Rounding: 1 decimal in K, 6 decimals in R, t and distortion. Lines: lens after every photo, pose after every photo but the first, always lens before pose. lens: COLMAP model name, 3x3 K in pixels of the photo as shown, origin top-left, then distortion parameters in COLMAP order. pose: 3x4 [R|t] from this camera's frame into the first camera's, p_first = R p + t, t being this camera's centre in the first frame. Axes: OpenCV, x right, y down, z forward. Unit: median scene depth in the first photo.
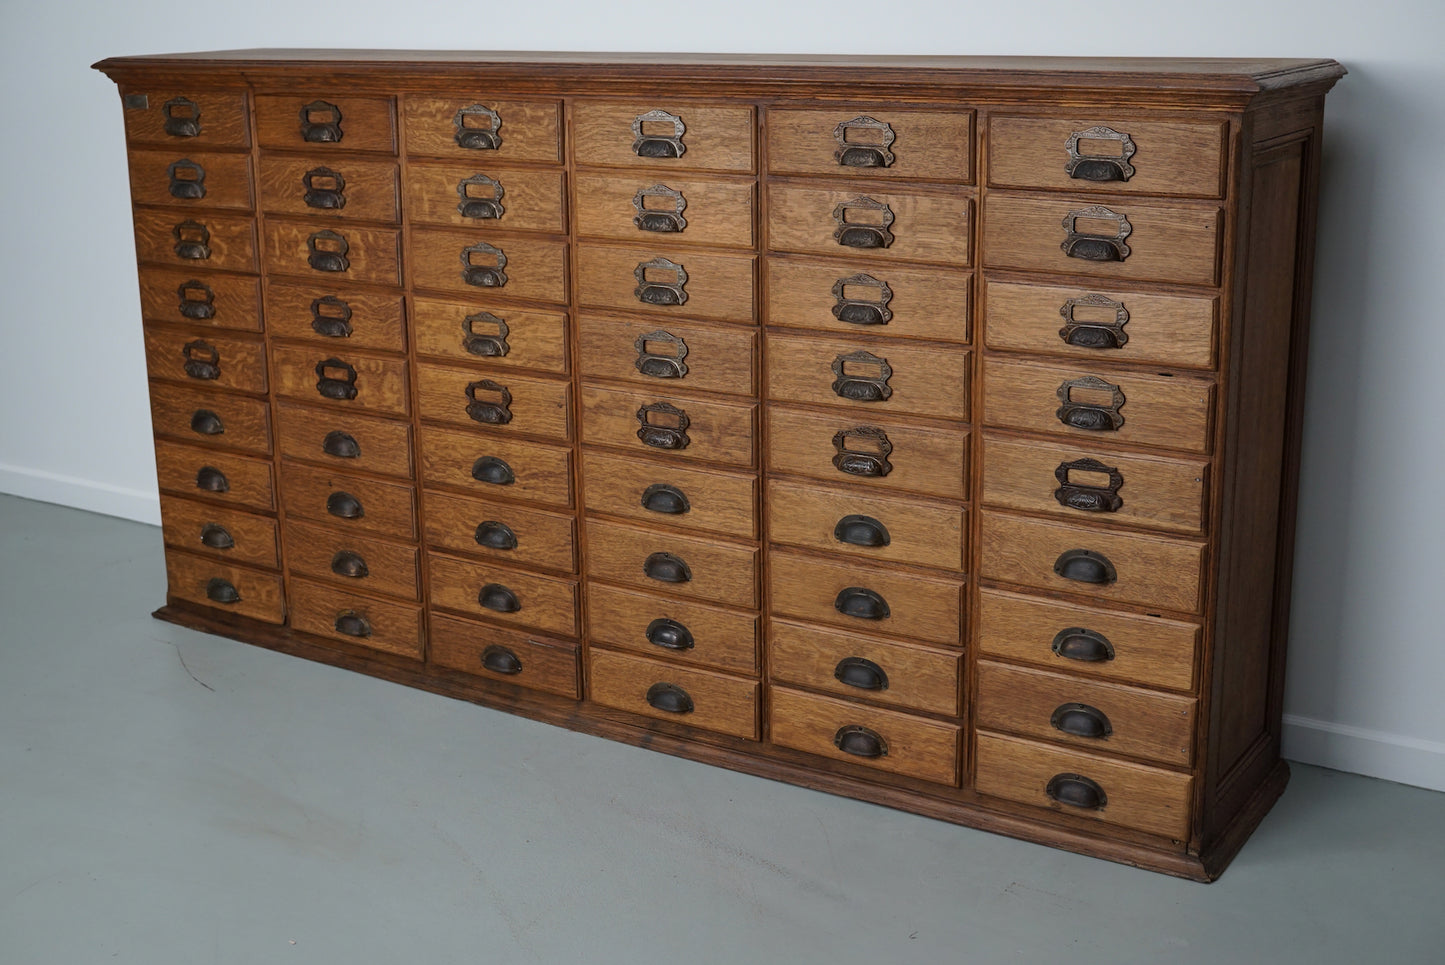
lens RADIAL K [[1866.9, 0, 726.9], [0, 1866.9, 490.8], [0, 0, 1]] dist [-0.146648, 0.321719]
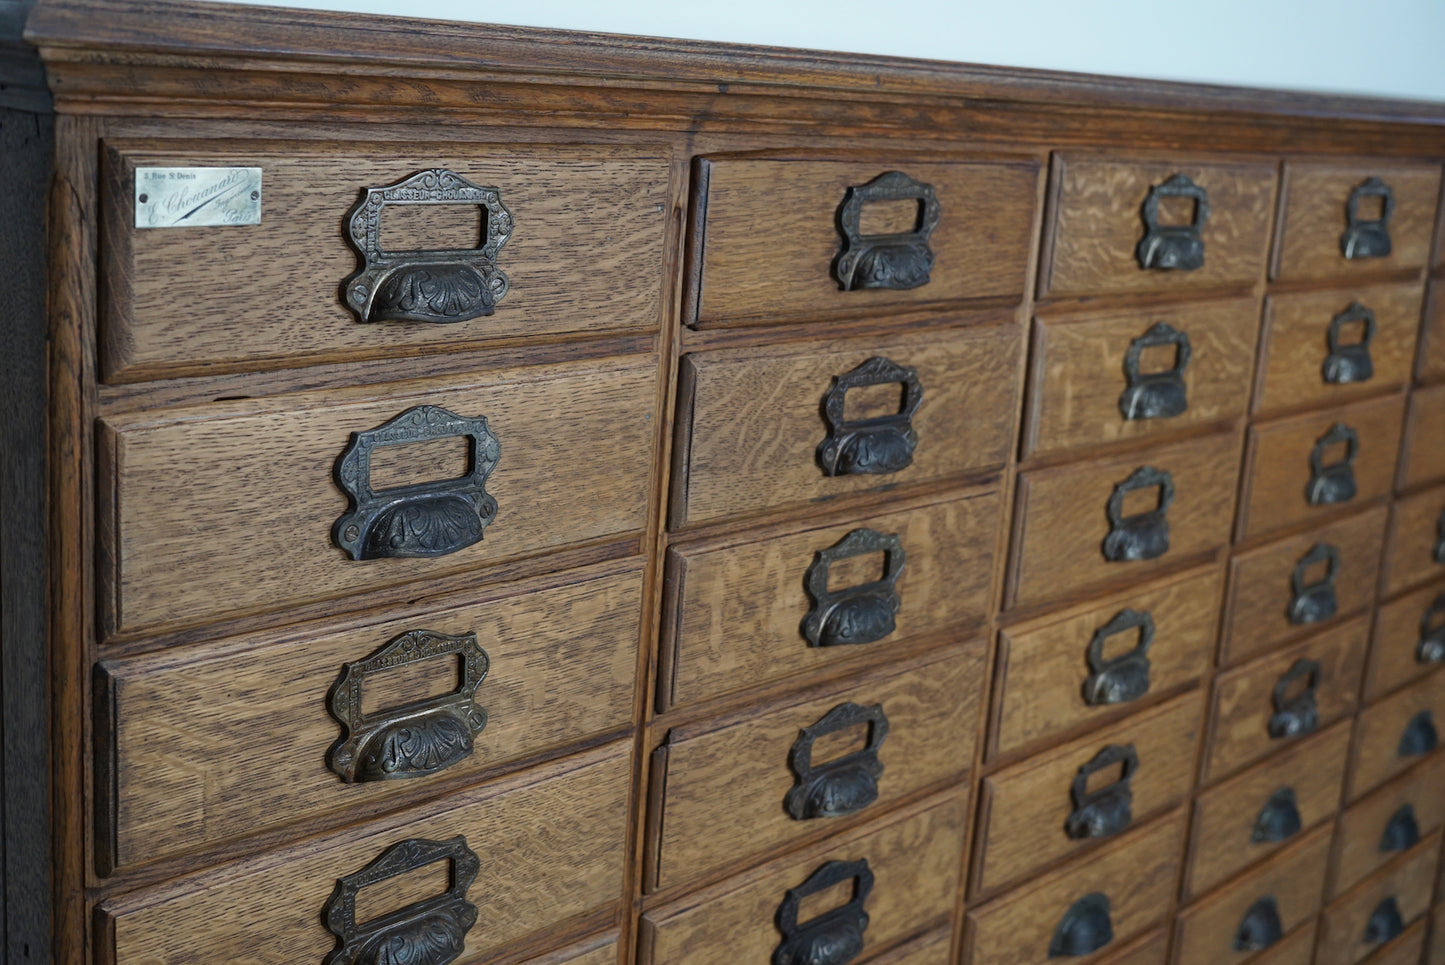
lens RADIAL K [[1866.9, 0, 726.9], [0, 1866.9, 490.8], [0, 0, 1]] dist [-0.146648, 0.321719]
pose [[0.165812, -0.209124, 0.963729, -0.653596], [0.184447, 0.966588, 0.178010, -0.250250], [-0.968755, 0.148241, 0.198845, 1.095591]]
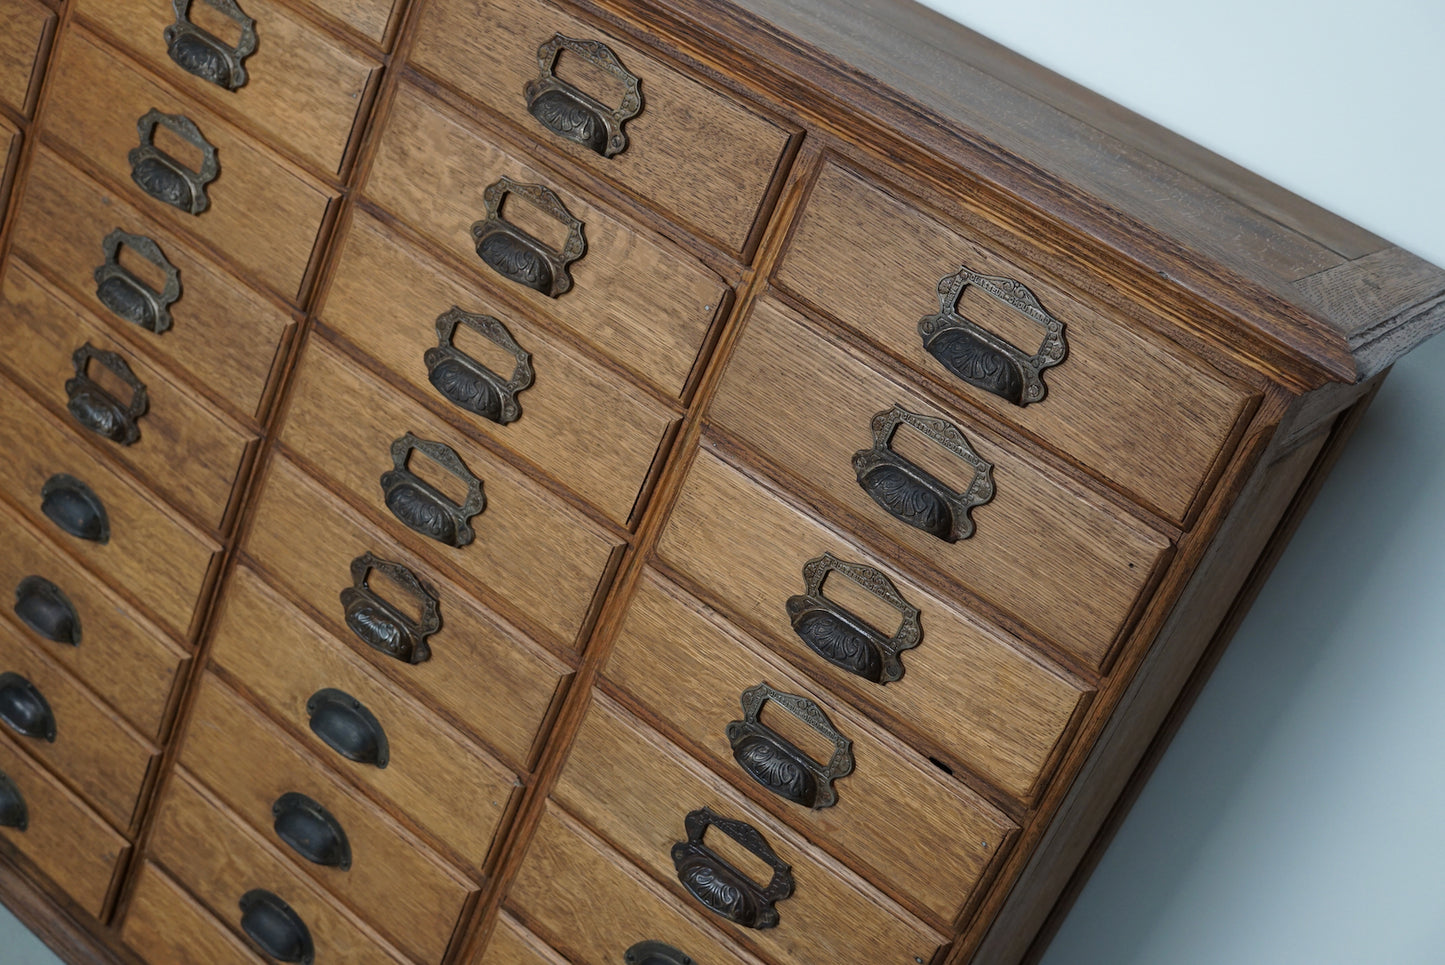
lens RADIAL K [[1866.9, 0, 726.9], [0, 1866.9, 490.8], [0, 0, 1]] dist [-0.146648, 0.321719]
pose [[0.922840, 0.352292, 0.155745, 0.064846], [-0.373318, 0.917624, 0.136381, -0.160097], [-0.094869, -0.184001, 0.978337, 0.451204]]
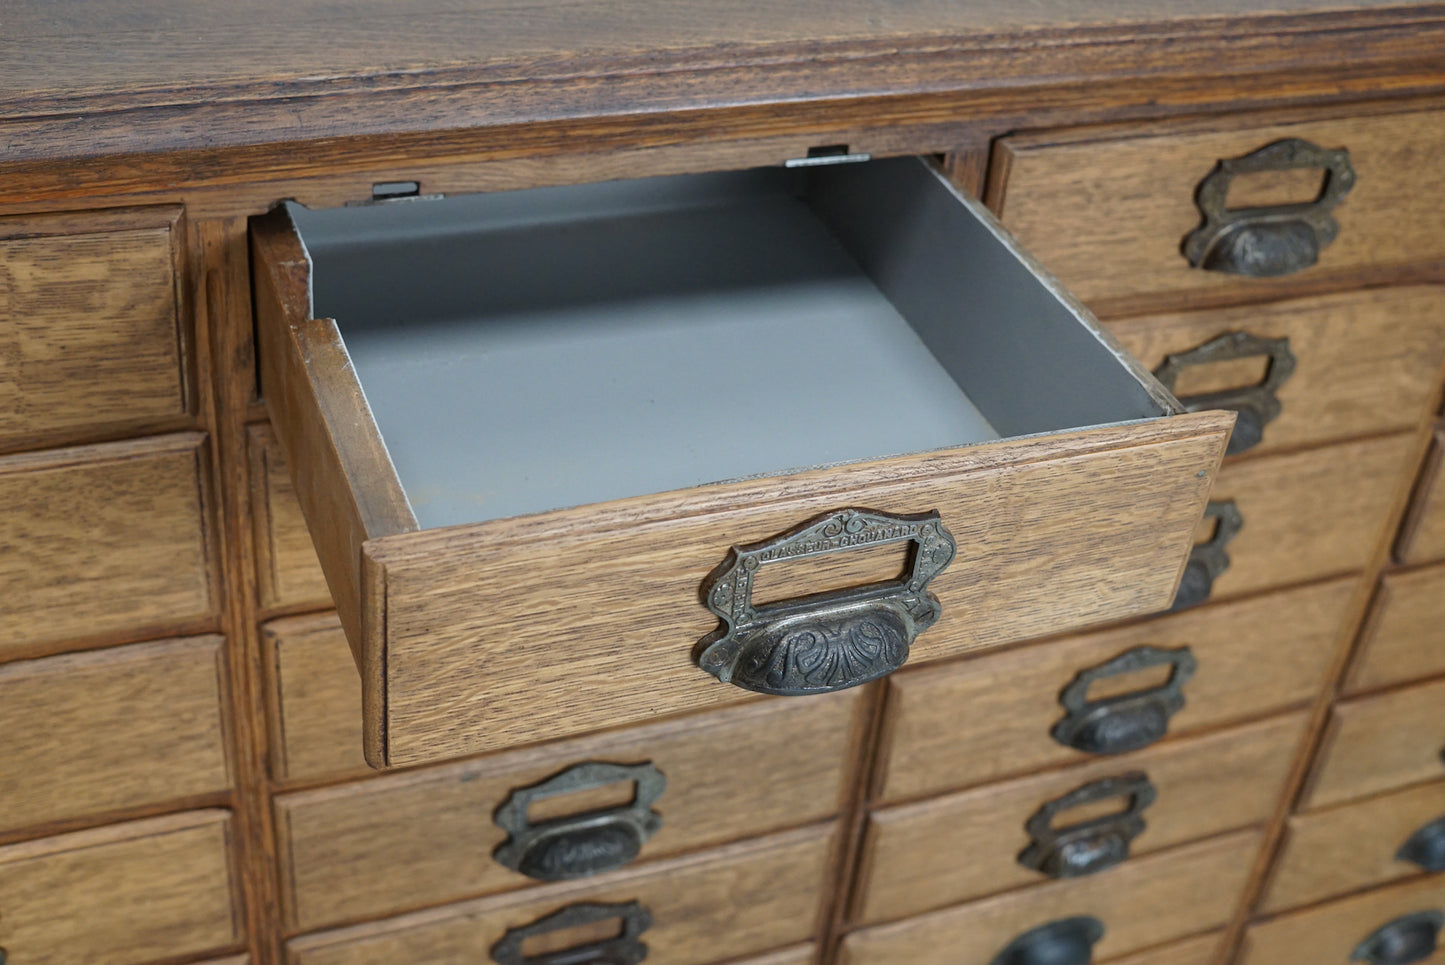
lens RADIAL K [[1866.9, 0, 726.9], [0, 1866.9, 490.8], [0, 0, 1]] dist [-0.146648, 0.321719]
pose [[0.584911, -0.417085, 0.695643, -0.246946], [0.114963, 0.891629, 0.437928, -0.288404], [-0.802909, -0.176176, 0.569473, 0.813753]]
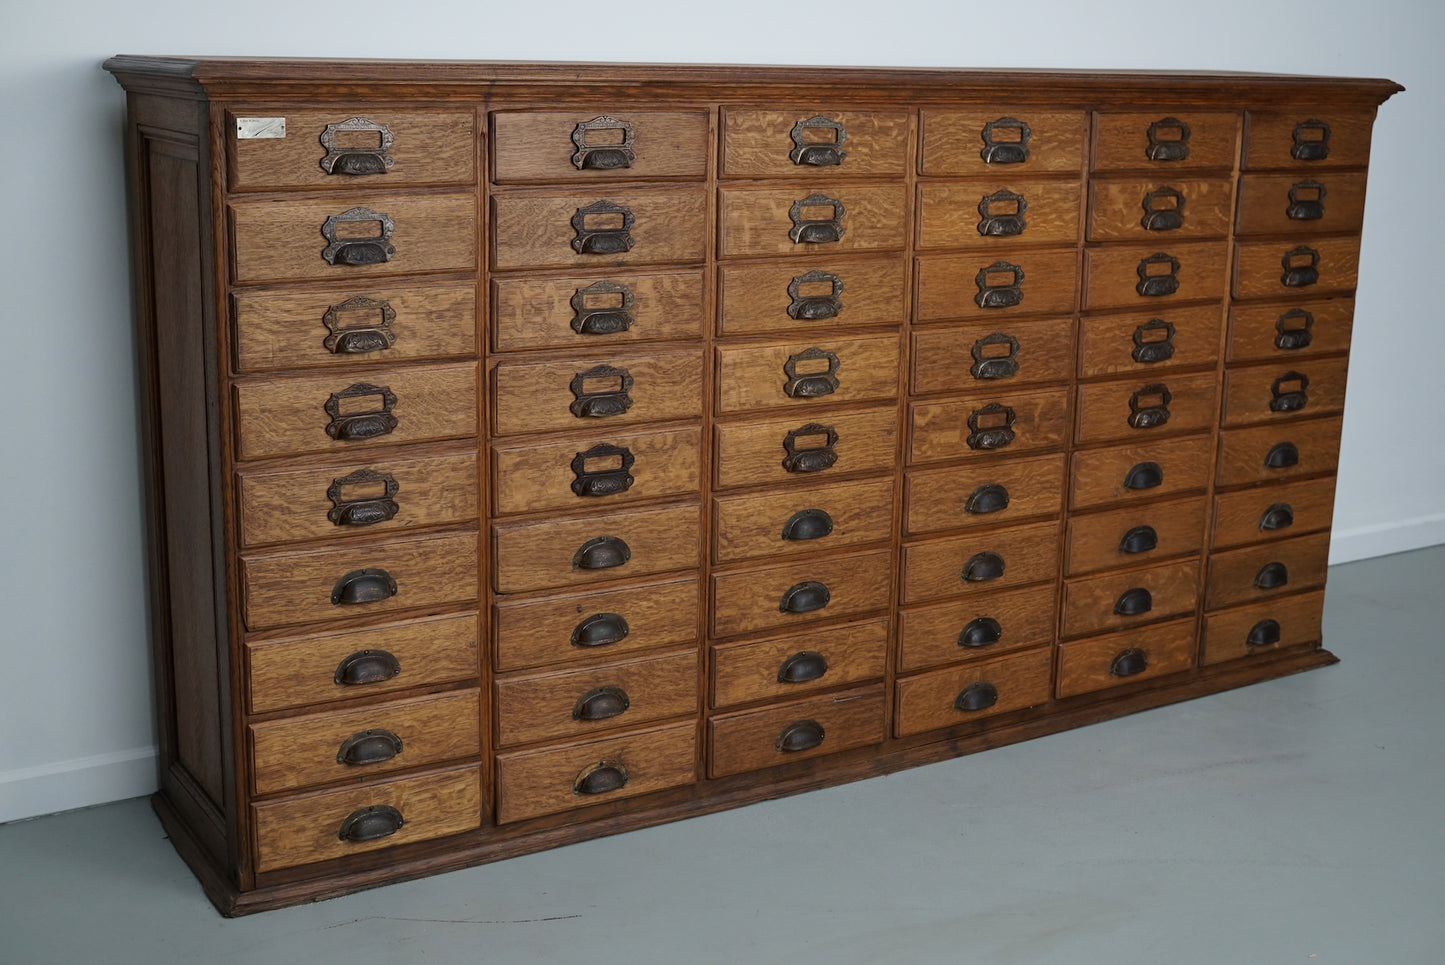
lens RADIAL K [[1866.9, 0, 726.9], [0, 1866.9, 490.8], [0, 0, 1]] dist [-0.146648, 0.321719]
pose [[0.423183, -0.192824, 0.885288, -1.046815], [0.215049, 0.970547, 0.108597, -0.148682], [-0.880153, 0.144424, 0.452185, 0.702038]]
